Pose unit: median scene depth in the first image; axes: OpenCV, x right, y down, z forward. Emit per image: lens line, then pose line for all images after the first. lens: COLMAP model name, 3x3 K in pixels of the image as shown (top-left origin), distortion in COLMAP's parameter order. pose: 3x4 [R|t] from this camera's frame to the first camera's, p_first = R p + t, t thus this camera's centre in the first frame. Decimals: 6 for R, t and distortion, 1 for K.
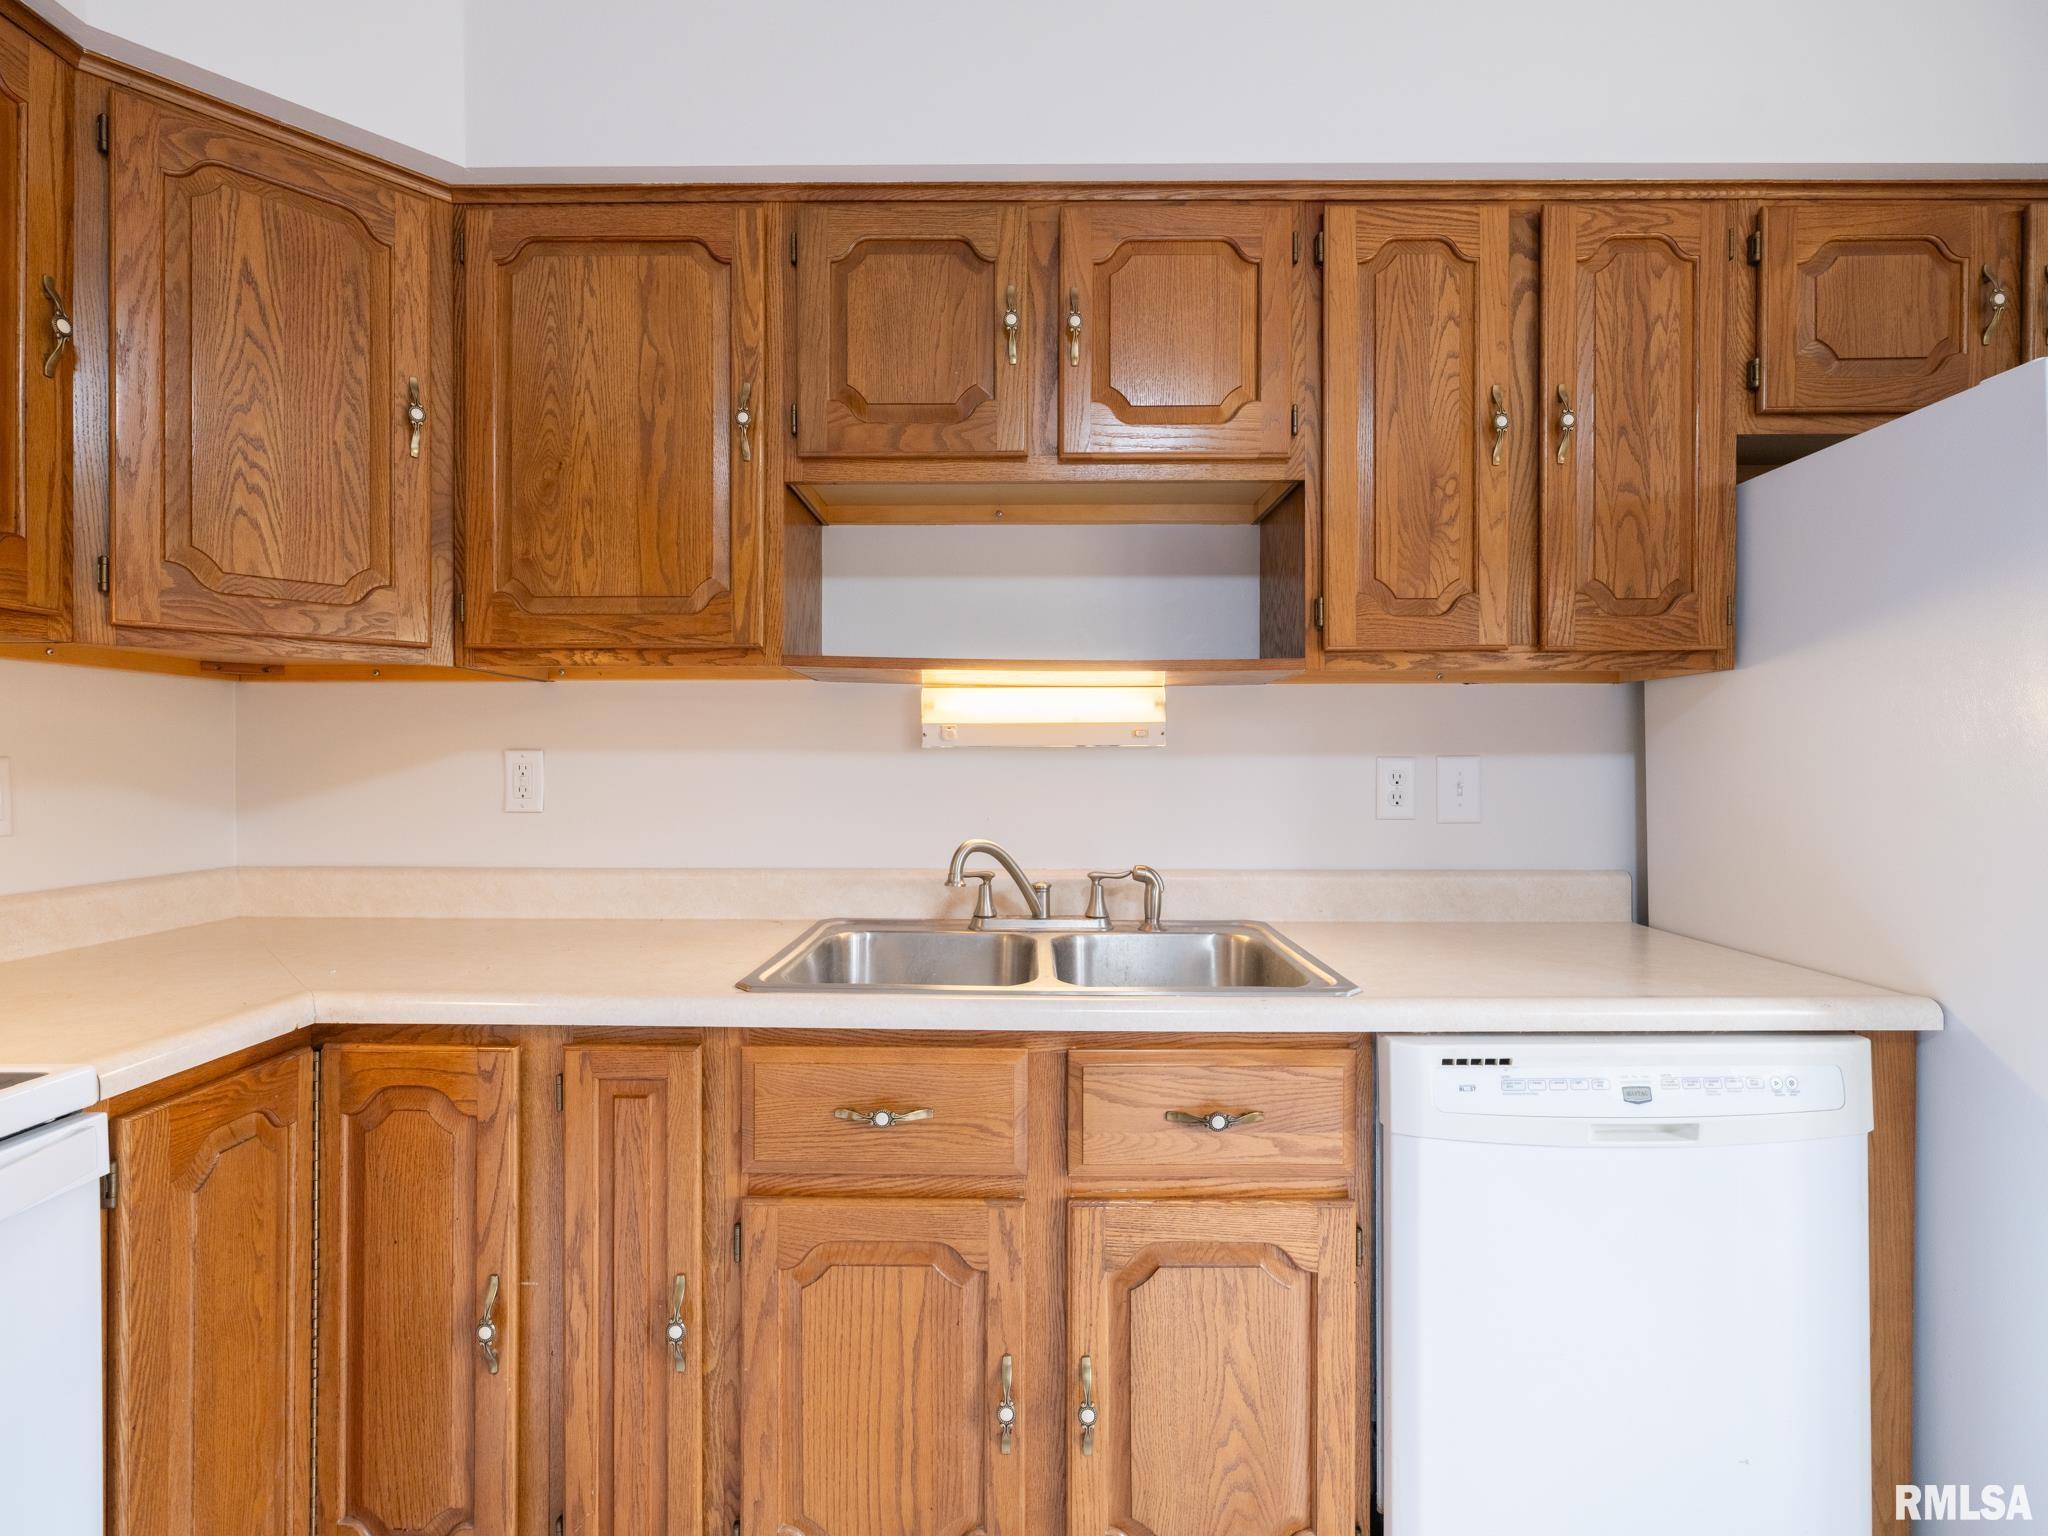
lens RADIAL K [[949.9, 0, 1012.3], [0, 949.9, 765.8], [0, 0, 1]] dist [-0.005423, 0.002933]
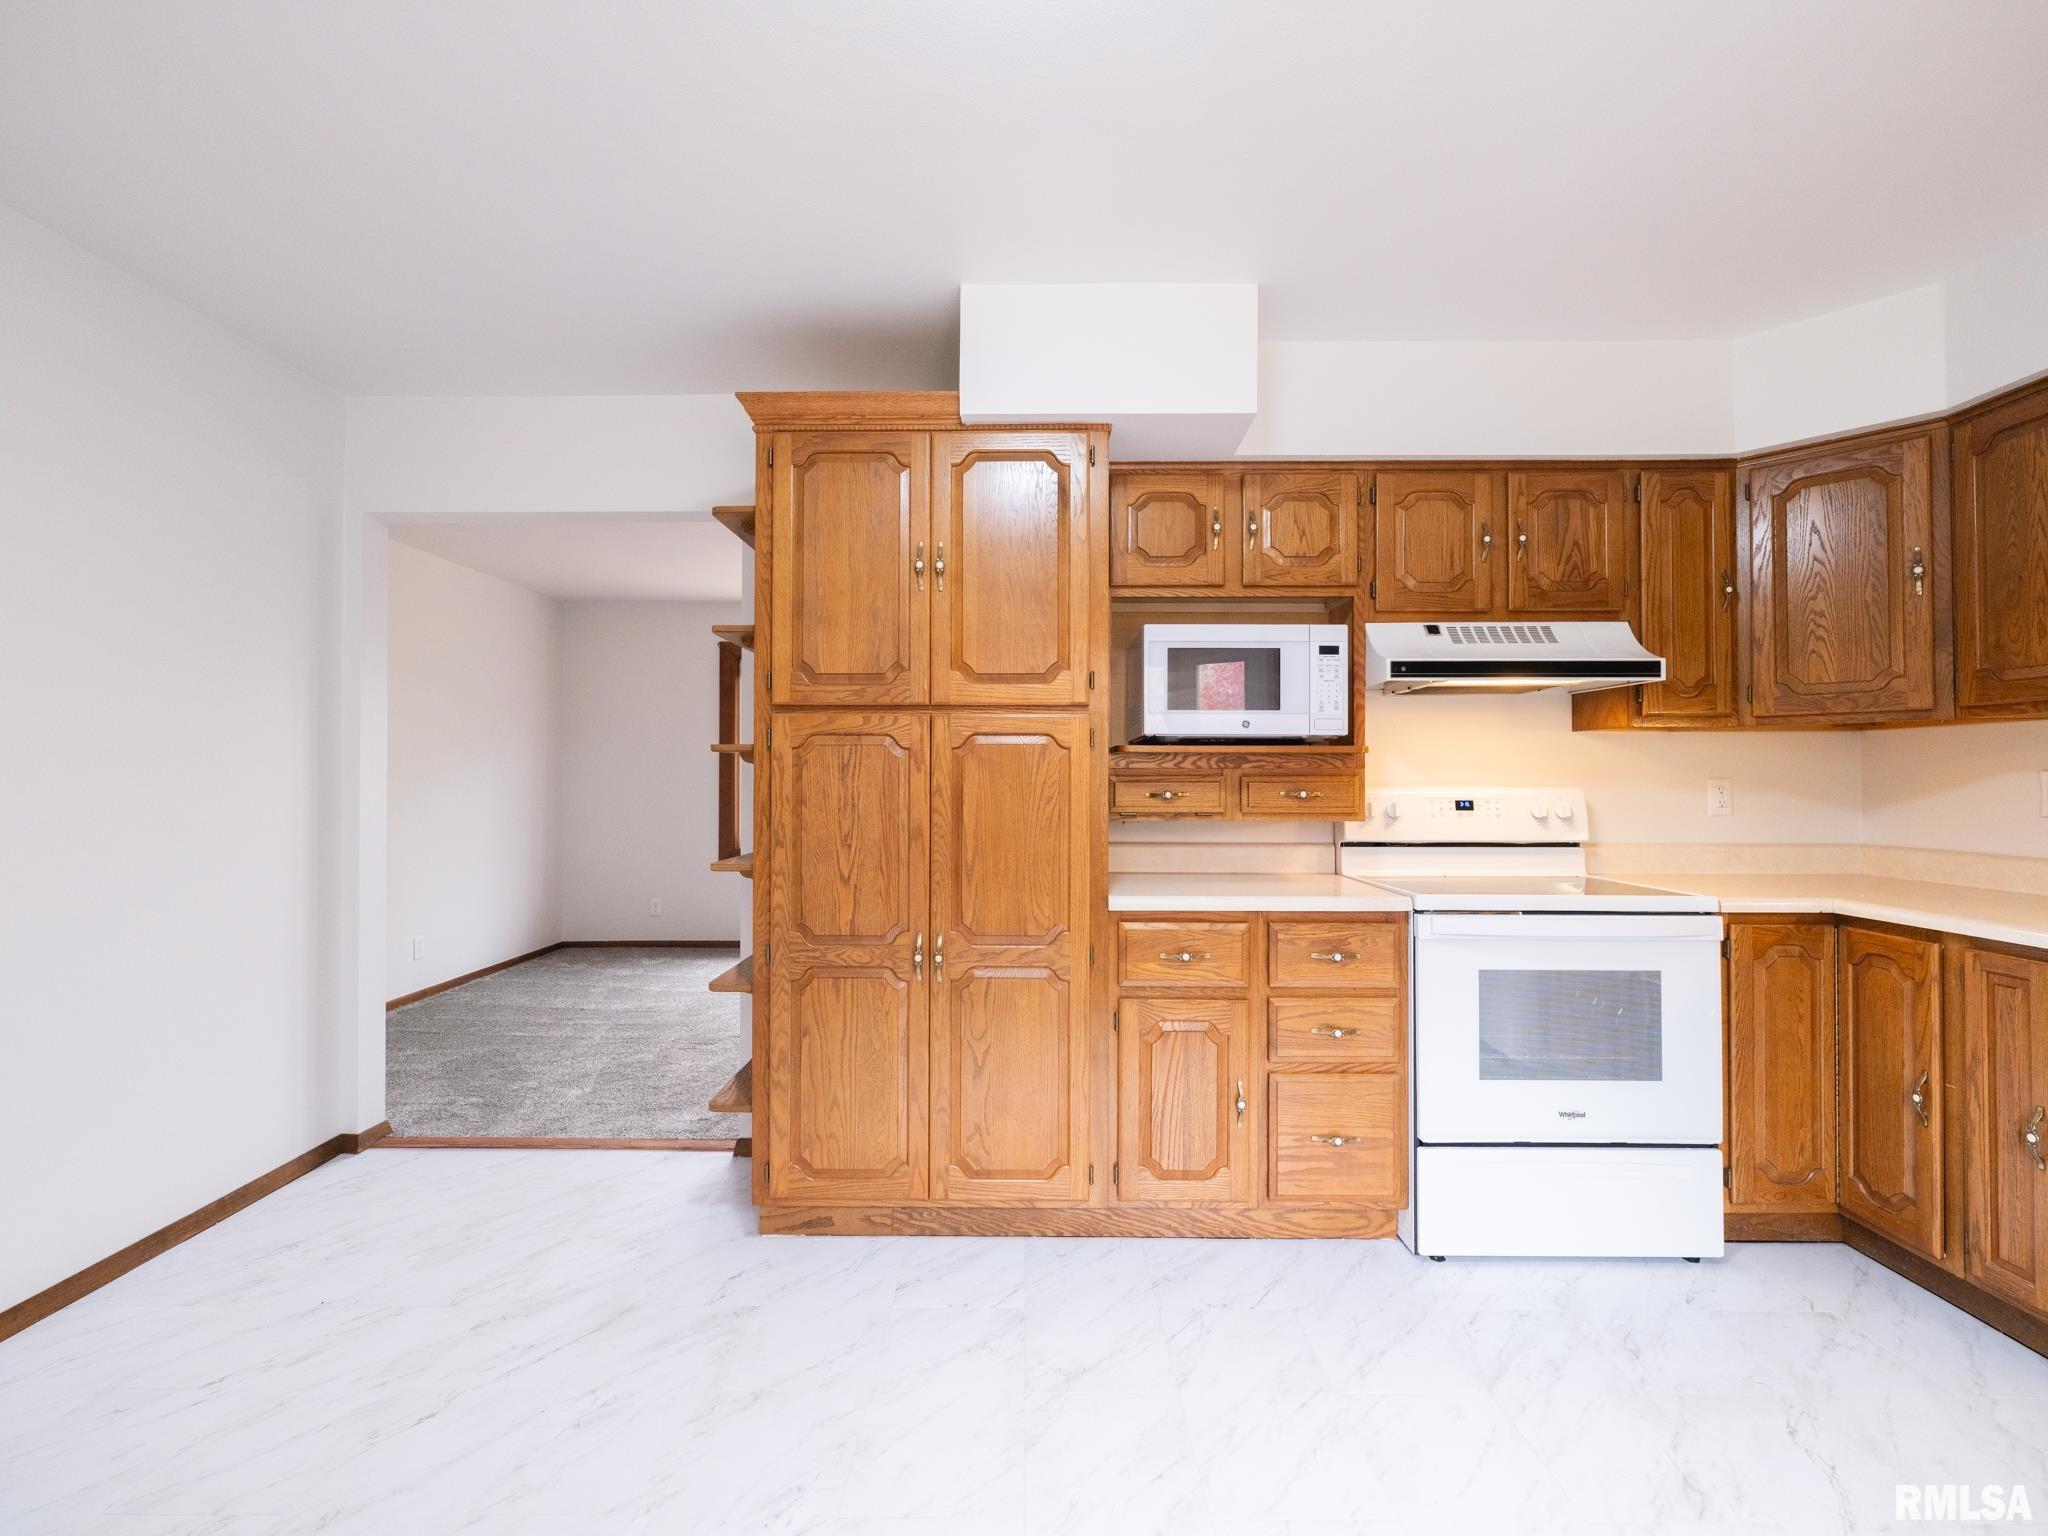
lens RADIAL K [[949.9, 0, 1019.1], [0, 949.9, 767.6], [0, 0, 1]] dist [-0.005423, 0.002933]
pose [[0.012438, -0.015390, -0.999804, 0.983839], [-0.001271, 0.999881, -0.015407, 0.001885], [0.999922, 0.001462, 0.012417, -0.579770]]
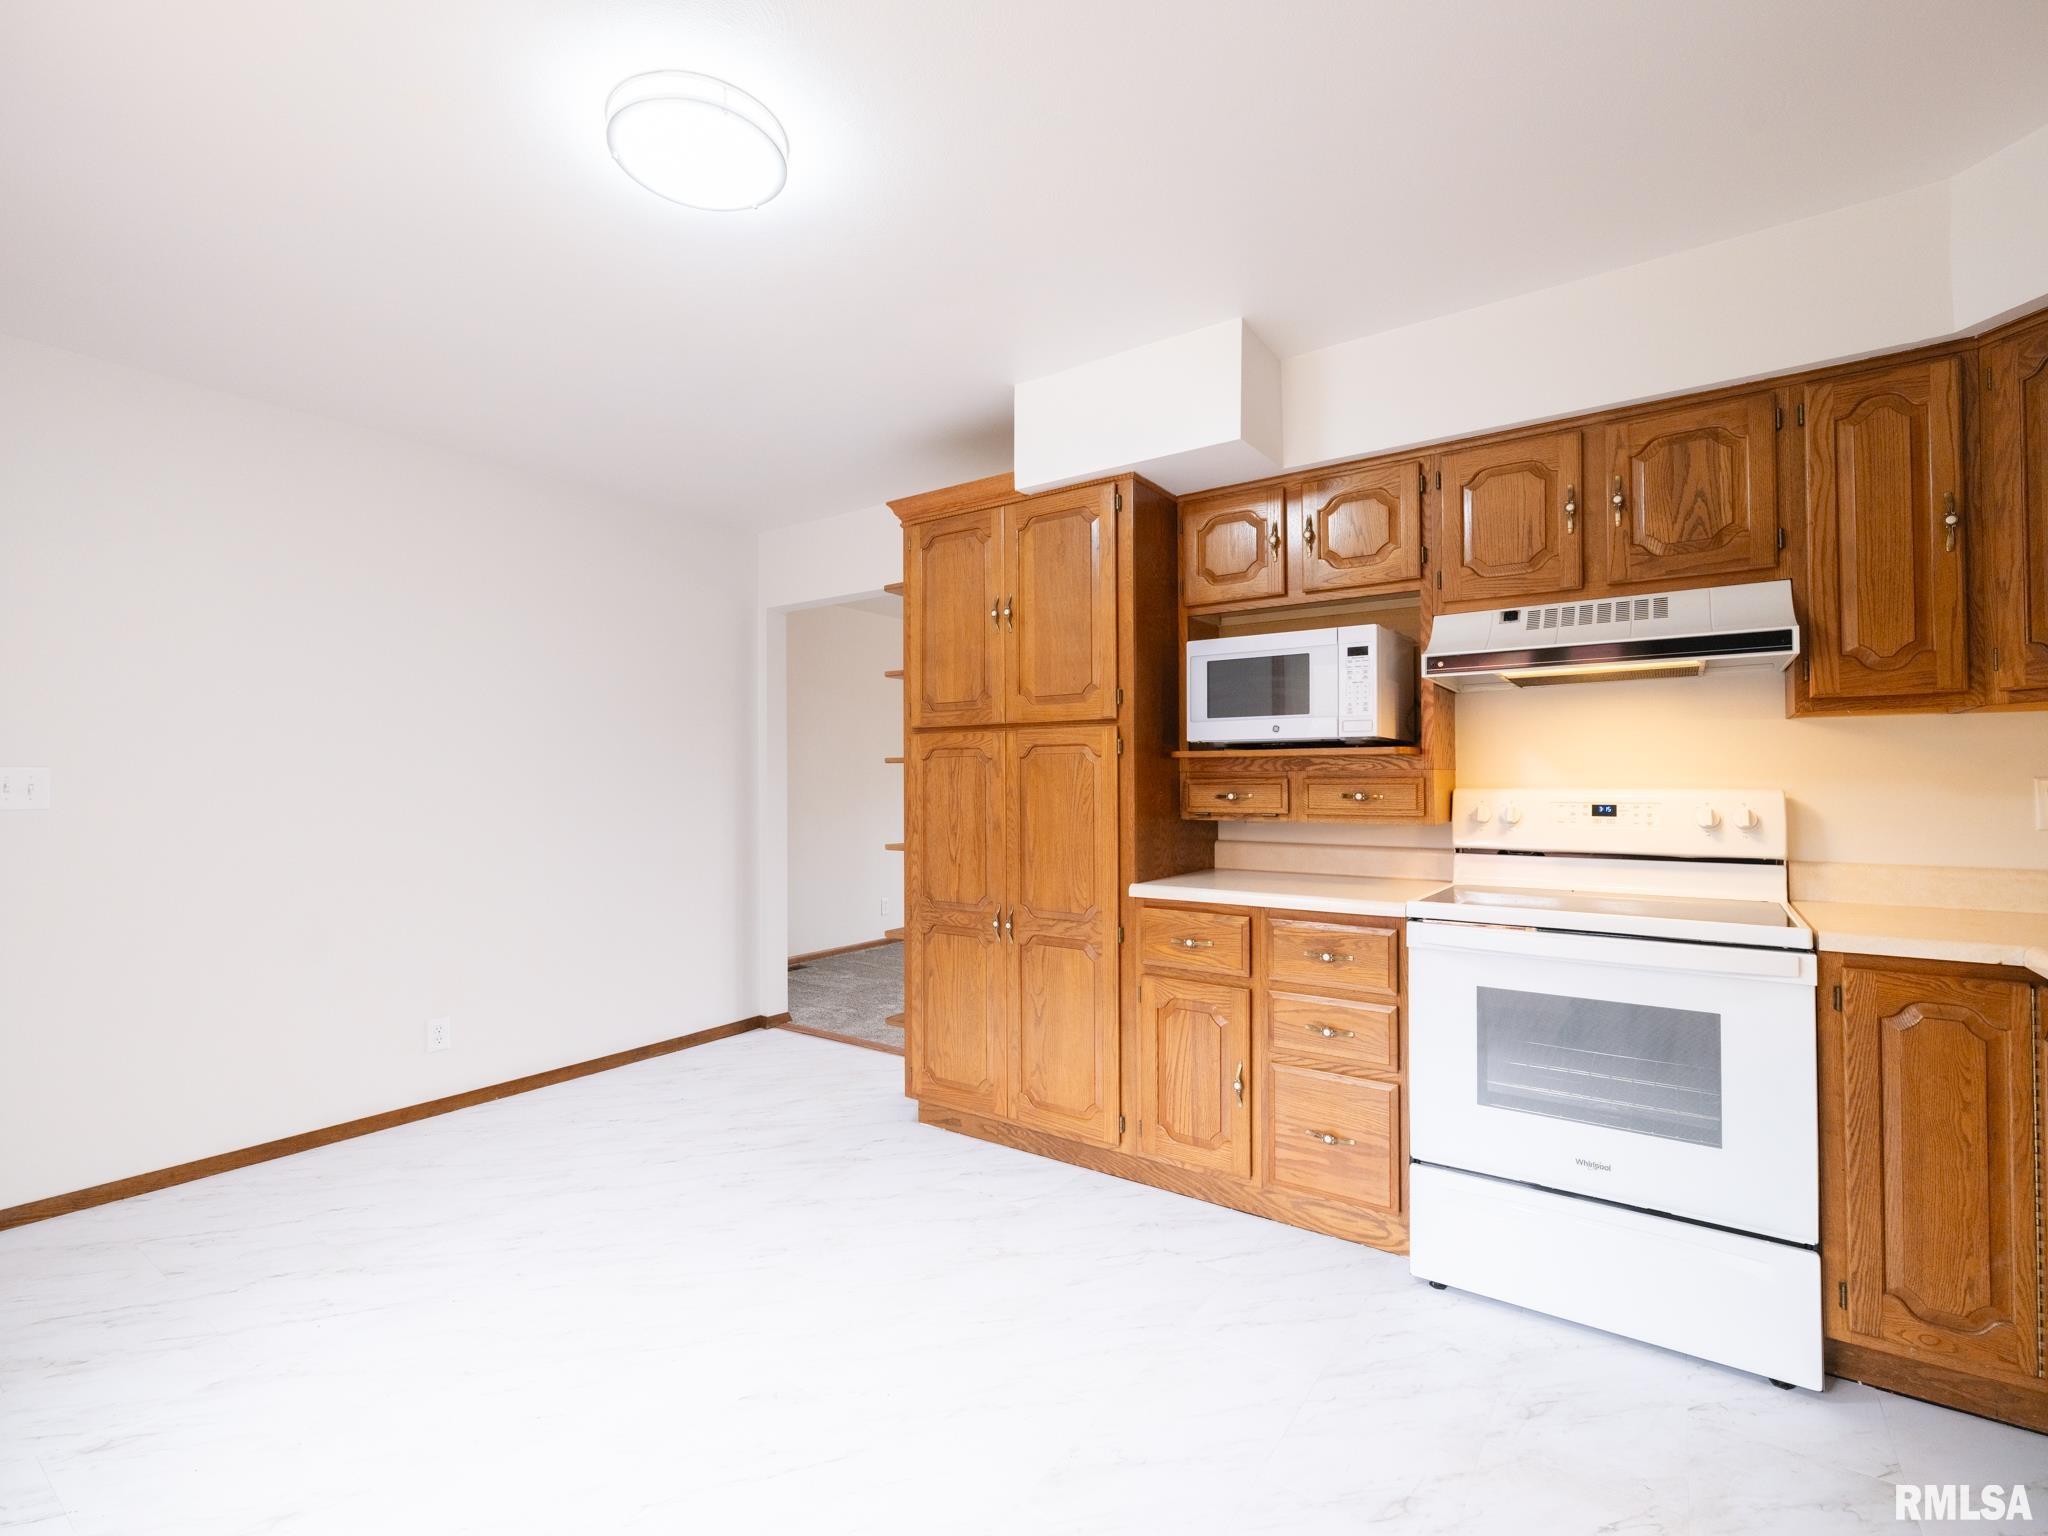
lens RADIAL K [[949.9, 0, 1021.9], [0, 949.9, 770.4], [0, 0, 1]] dist [-0.005423, 0.002933]
pose [[-0.565673, -0.011849, -0.824545, 1.020090], [0.001232, 0.999884, -0.015214, 0.001204], [0.824629, -0.009621, -0.565592, 0.463401]]
